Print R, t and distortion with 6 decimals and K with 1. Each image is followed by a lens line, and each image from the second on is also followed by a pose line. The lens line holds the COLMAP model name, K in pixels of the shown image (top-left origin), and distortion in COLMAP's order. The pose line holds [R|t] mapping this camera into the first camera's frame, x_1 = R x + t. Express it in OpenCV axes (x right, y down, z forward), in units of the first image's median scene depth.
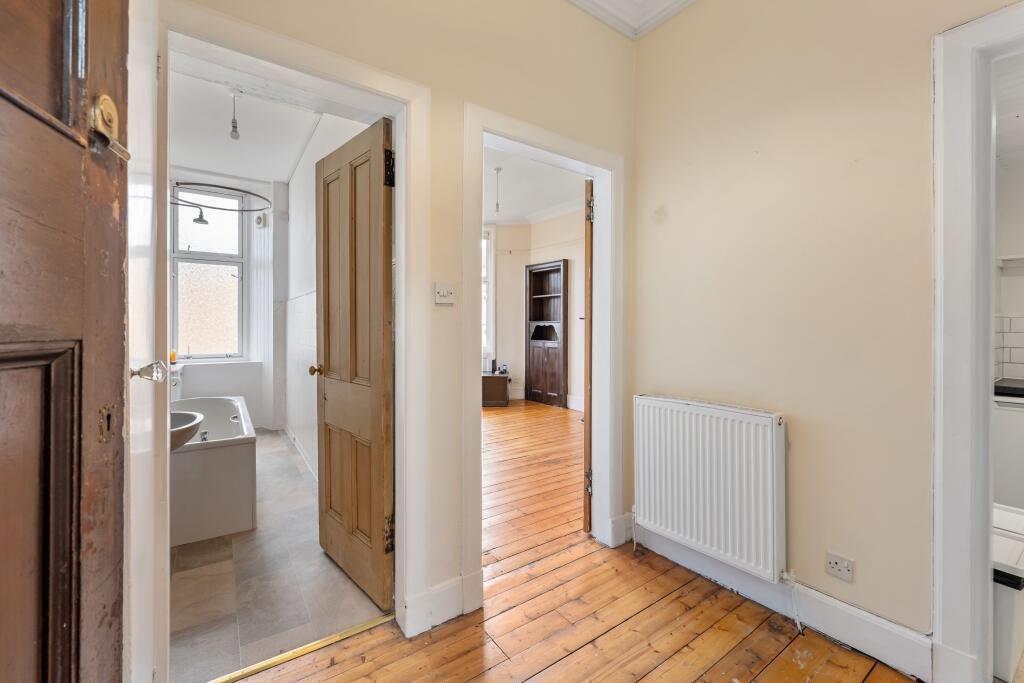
lens RADIAL K [[419.7, 0, 511.3], [0, 419.7, 330.1], [0, 0, 1]] dist [0.001322, -0.000315]
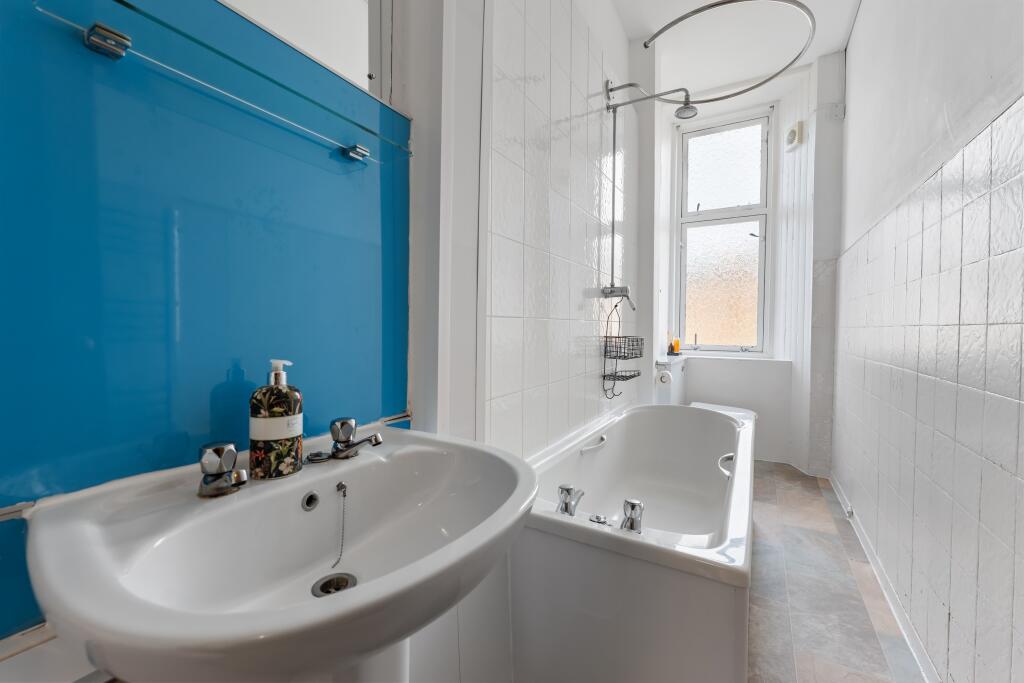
lens RADIAL K [[419.7, 0, 510.9], [0, 419.7, 337.0], [0, 0, 1]] dist [0.001322, -0.000315]
pose [[0.418163, 0.015886, -0.908233, -0.188181], [-0.015554, 0.999826, 0.010327, 0.038271], [0.908239, 0.009808, 0.418337, 0.335751]]
